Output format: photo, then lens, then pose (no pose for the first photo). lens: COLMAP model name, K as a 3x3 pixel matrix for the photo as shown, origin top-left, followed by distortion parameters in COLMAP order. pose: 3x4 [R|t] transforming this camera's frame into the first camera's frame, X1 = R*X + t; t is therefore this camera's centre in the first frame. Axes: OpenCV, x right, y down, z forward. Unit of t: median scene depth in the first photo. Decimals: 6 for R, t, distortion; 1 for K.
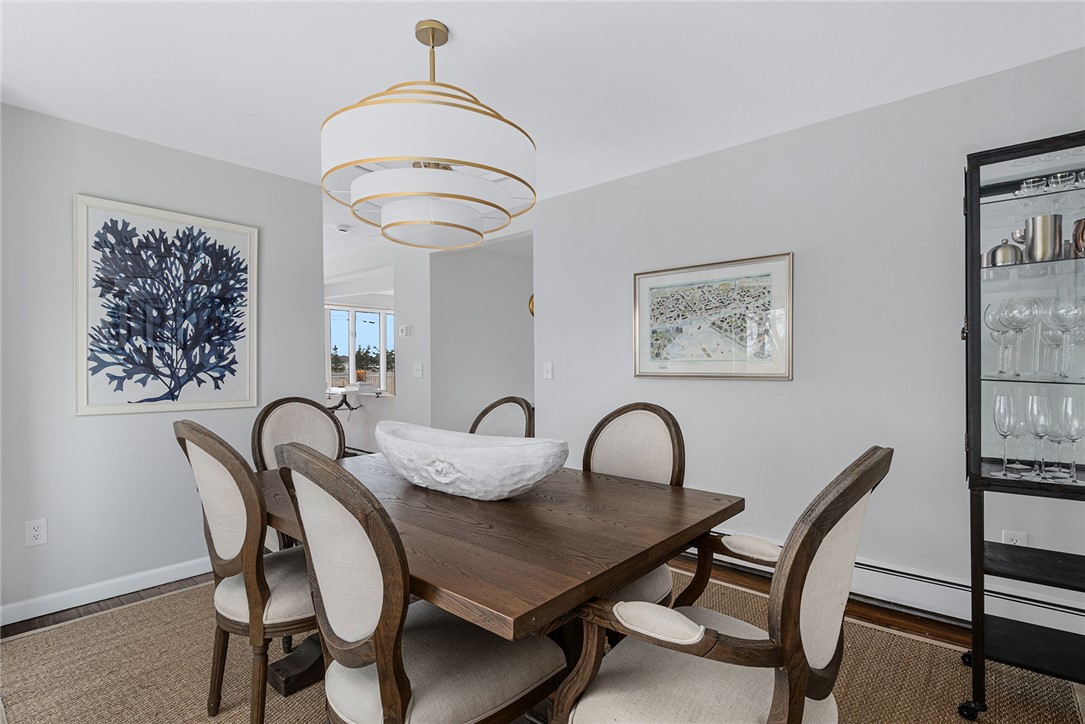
lens RADIAL K [[516.7, 0, 542.5], [0, 516.7, 362.0], [0, 0, 1]] dist [0.000874, -0.000777]
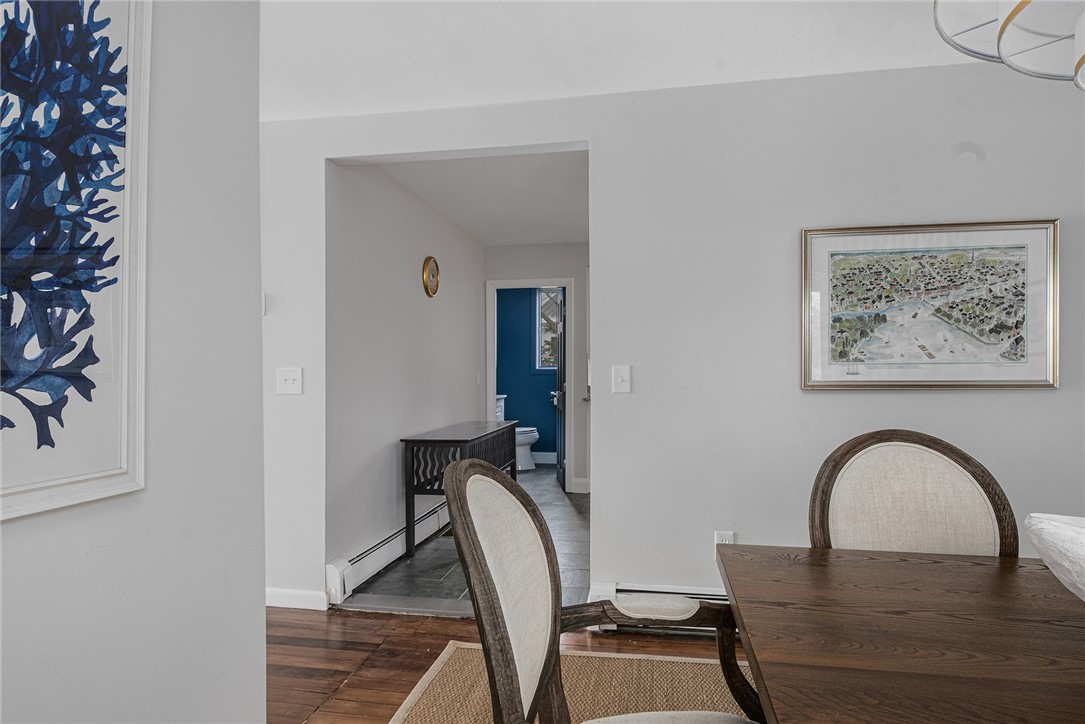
lens RADIAL K [[635.4, 0, 542.5], [0, 635.4, 362.0], [0, 0, 1]] dist [-0.001916, -0.001330]
pose [[0.860563, 0.007569, 0.509287, -0.560045], [-0.002377, 0.999938, -0.010845, 0.006324], [-0.509338, 0.008122, 0.860528, 0.523208]]
